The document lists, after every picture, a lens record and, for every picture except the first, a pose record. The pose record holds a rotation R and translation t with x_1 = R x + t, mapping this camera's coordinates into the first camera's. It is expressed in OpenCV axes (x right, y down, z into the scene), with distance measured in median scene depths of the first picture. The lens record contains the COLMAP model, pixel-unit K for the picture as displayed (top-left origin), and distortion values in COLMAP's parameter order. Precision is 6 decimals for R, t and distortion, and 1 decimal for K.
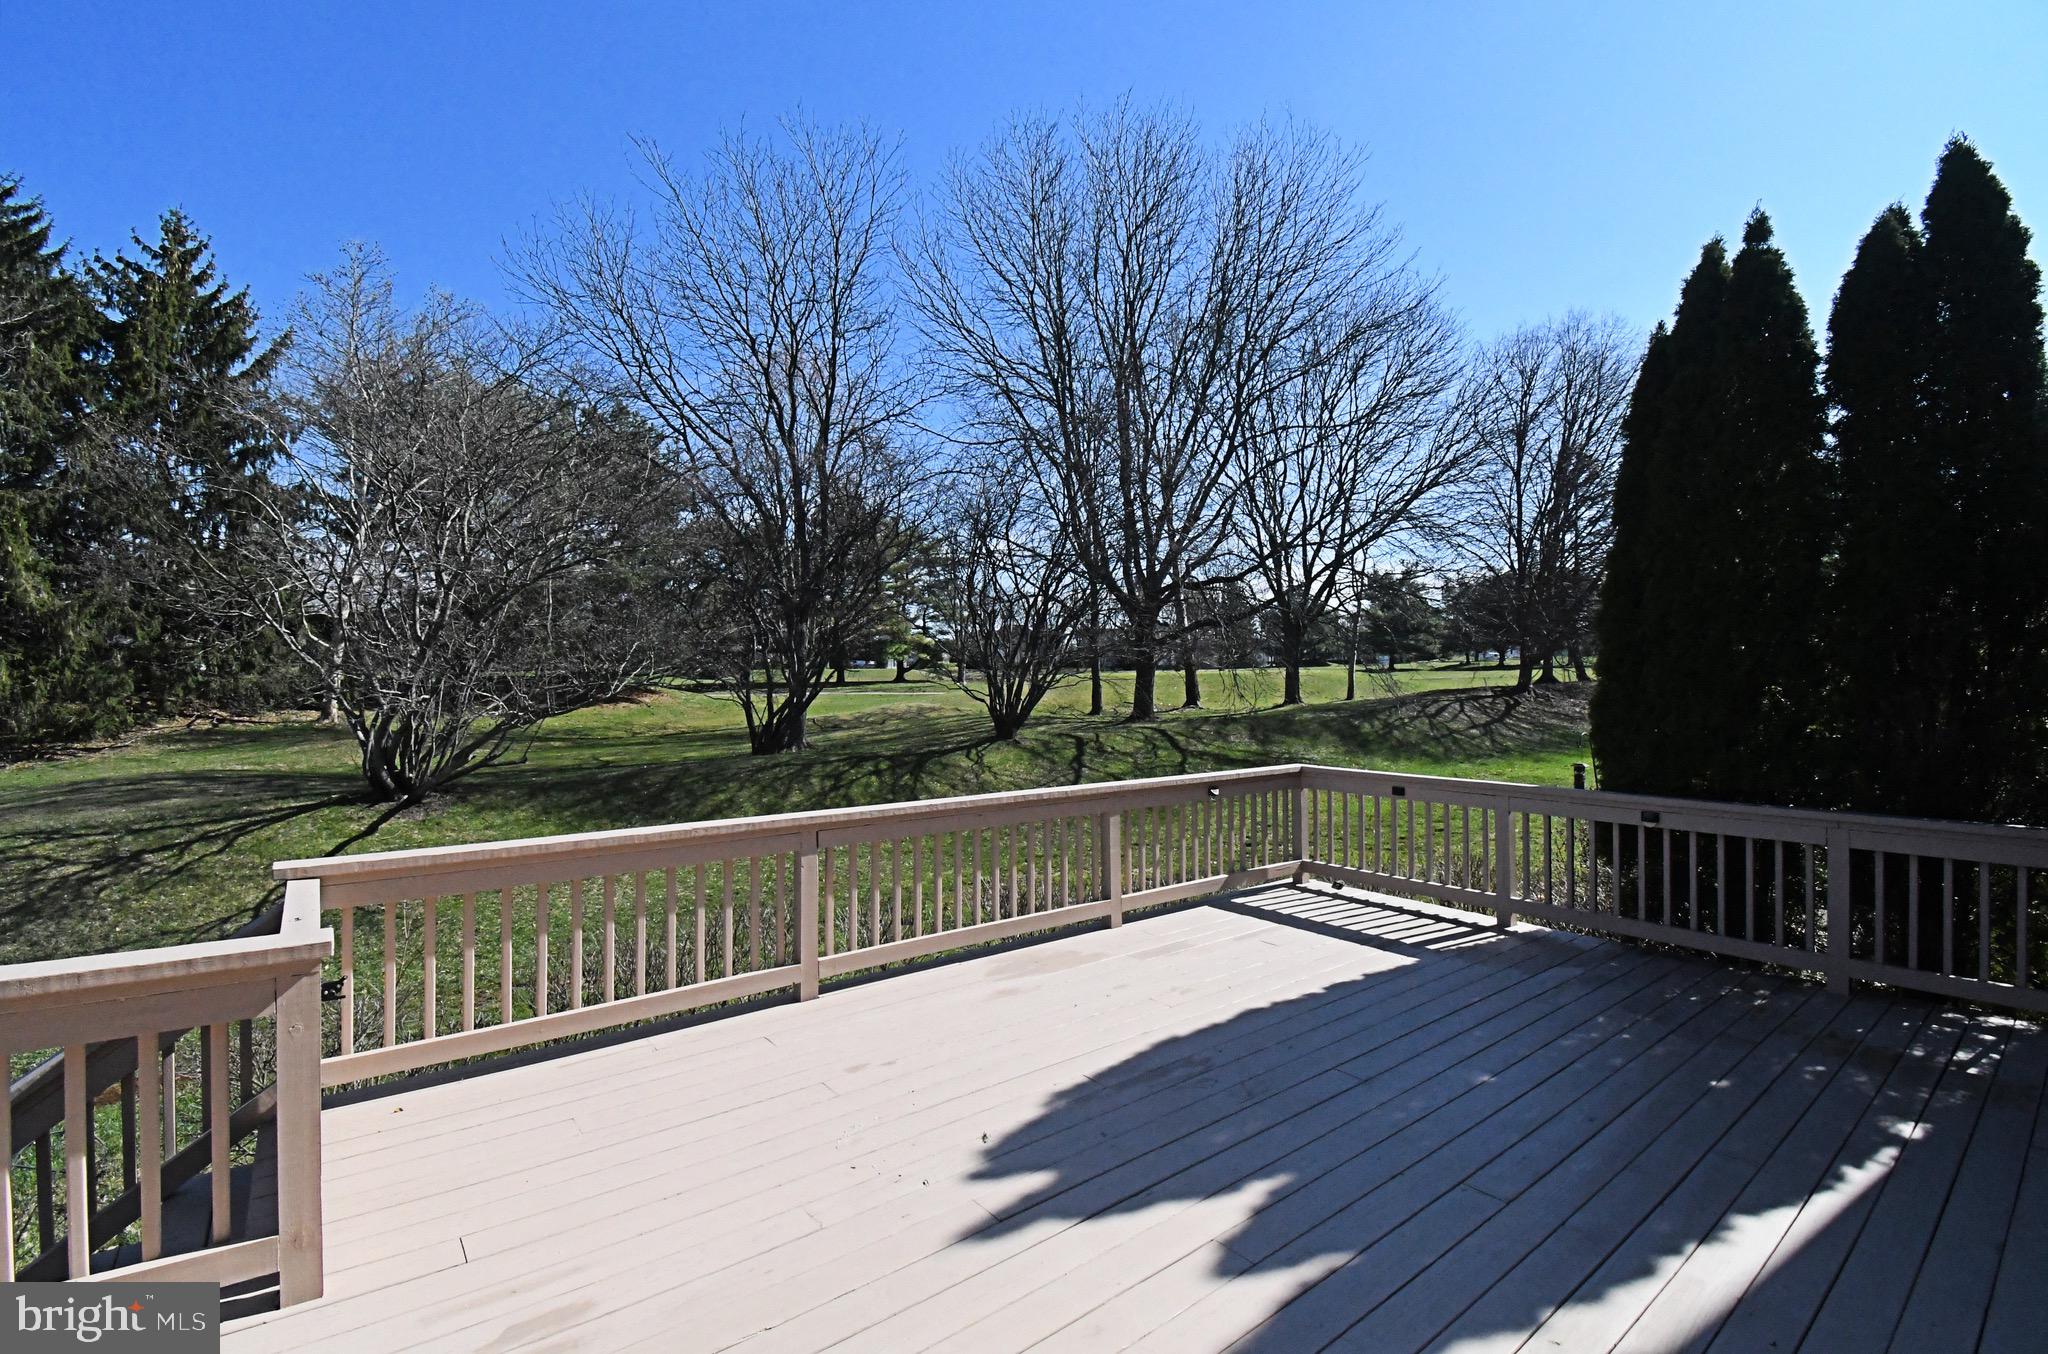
lens RADIAL K [[923.8, 0, 1076.8], [0, 923.8, 672.2], [0, 0, 1]] dist [-0.016319, -0.010432]
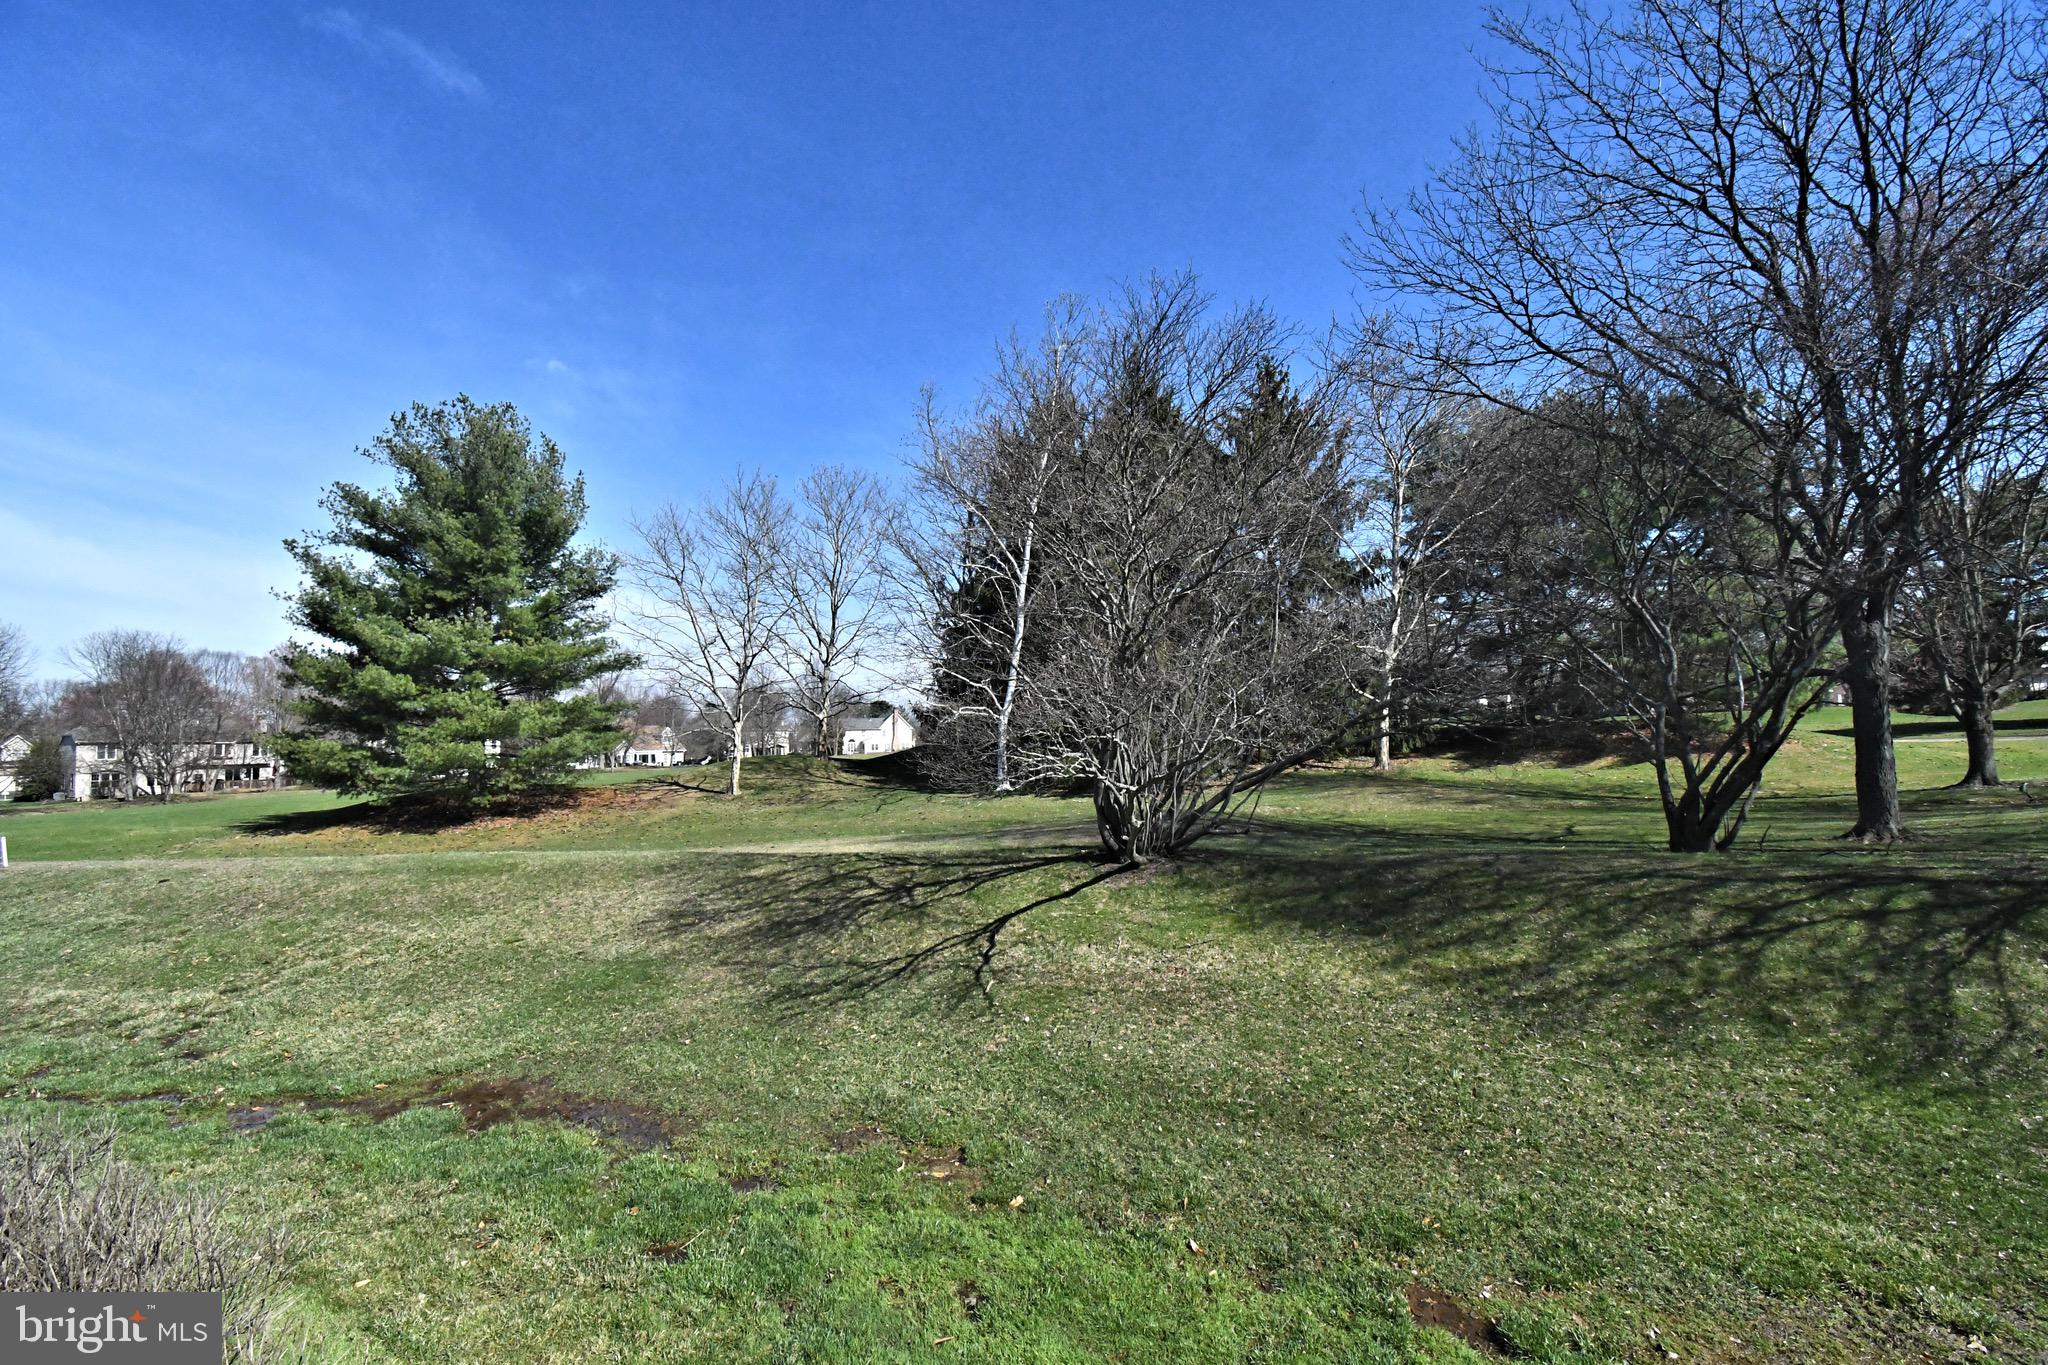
lens RADIAL K [[923.8, 0, 1013.6], [0, 923.8, 653.7], [0, 0, 1]] dist [-0.016319, -0.010432]
pose [[0.346614, -0.082142, -0.934404, 0.332329], [0.016914, 0.996544, -0.081330, 0.003205], [0.937855, 0.012386, 0.346805, 1.506534]]
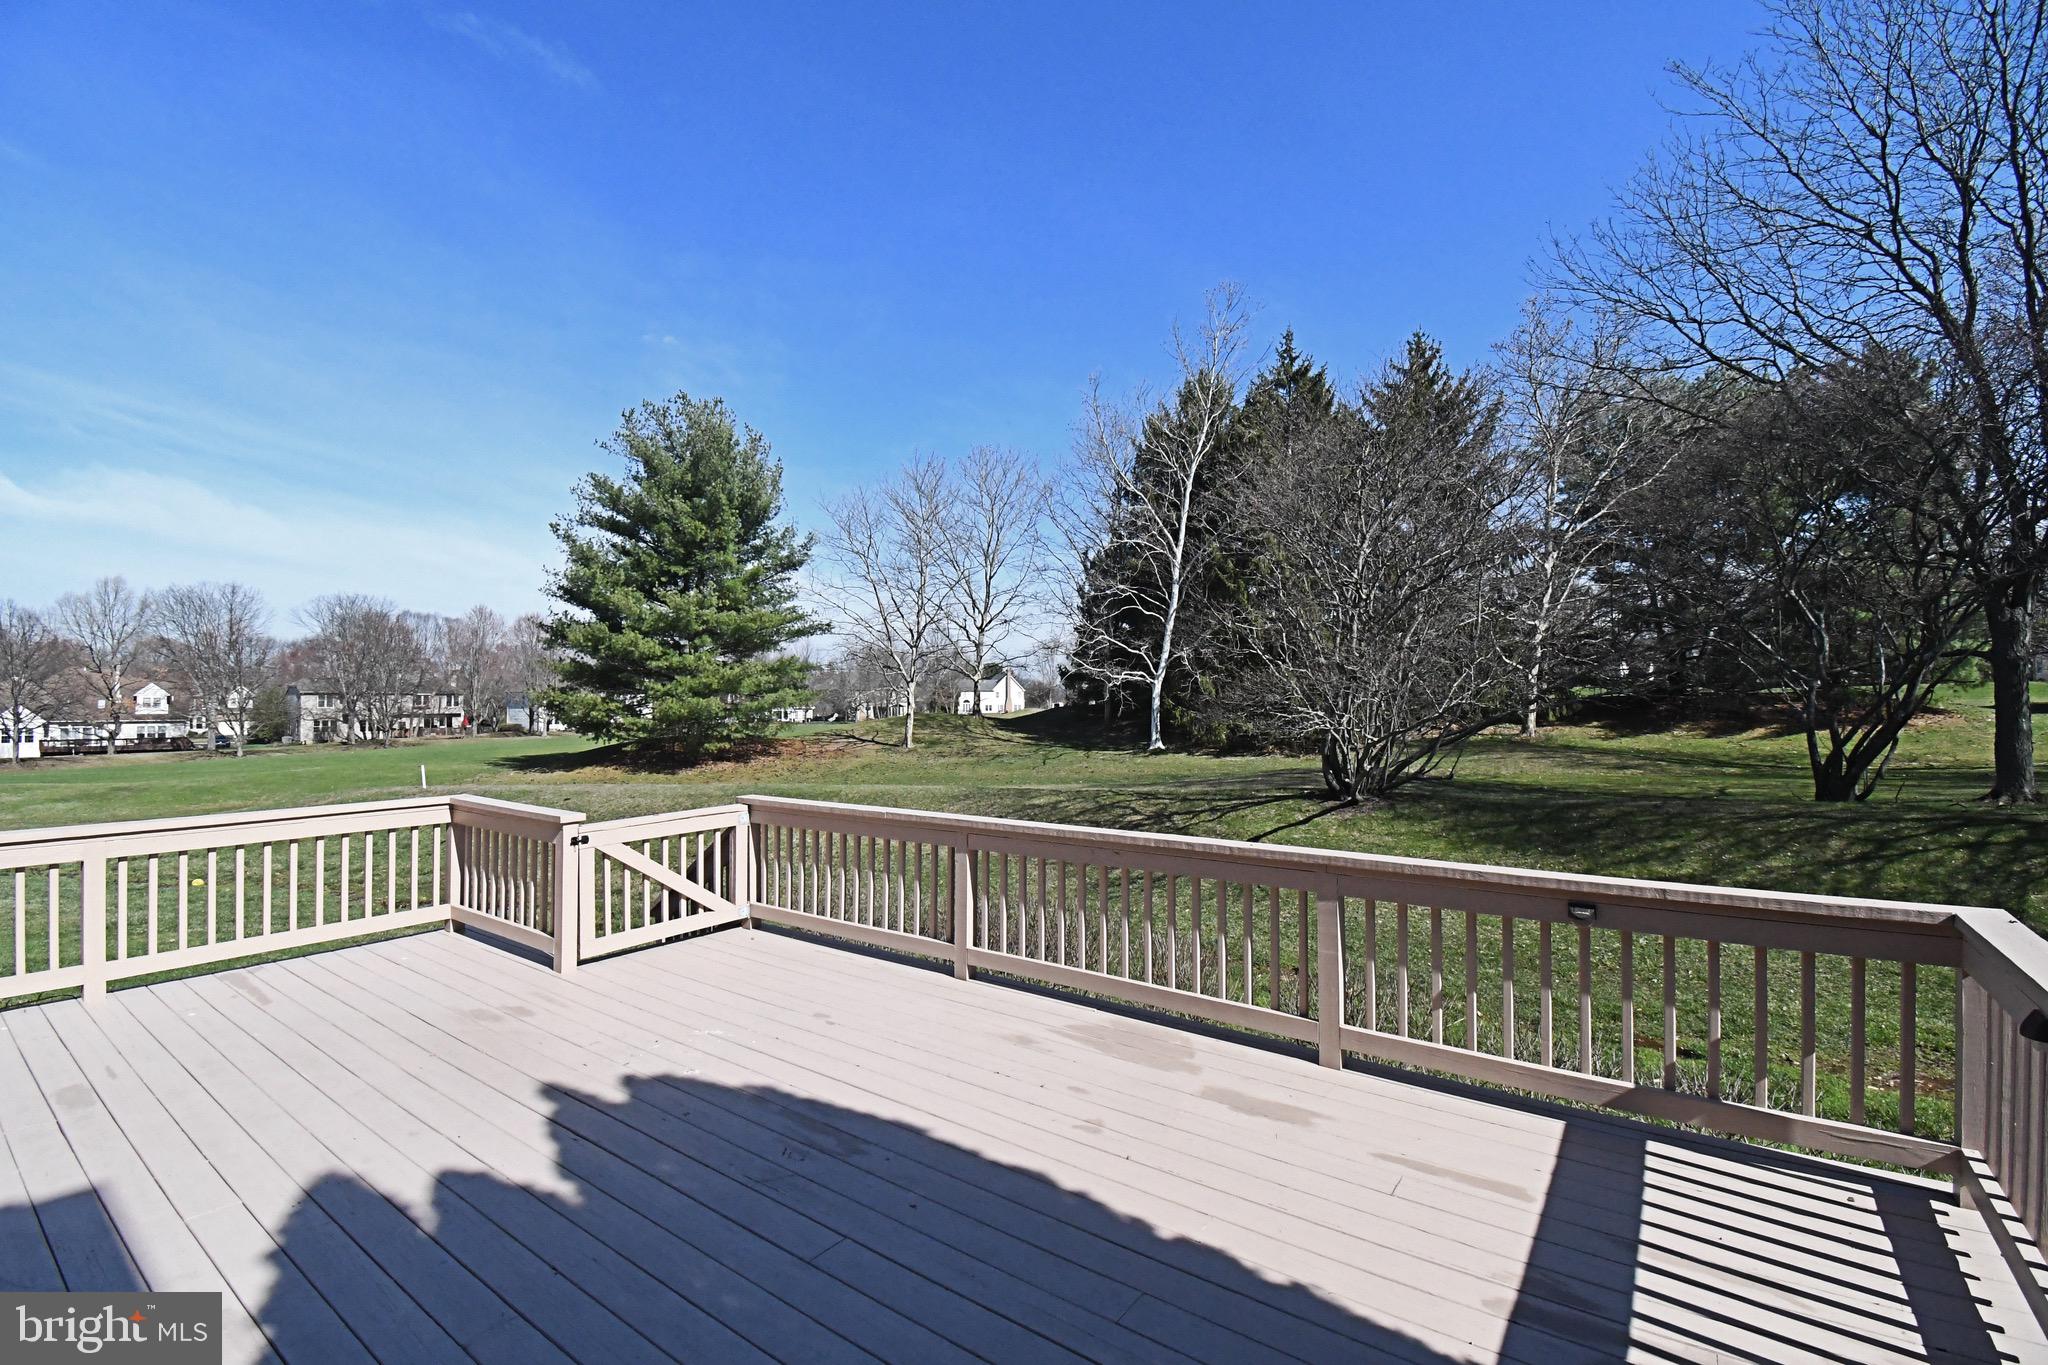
lens RADIAL K [[923.8, 0, 1002.6], [0, 923.8, 653.2], [0, 0, 1]] dist [-0.016319, -0.010432]
pose [[0.231196, -0.041357, -0.972028, 0.858172], [0.001511, 0.999110, -0.042150, -0.000471], [0.972906, 0.008276, 0.231052, 0.790195]]
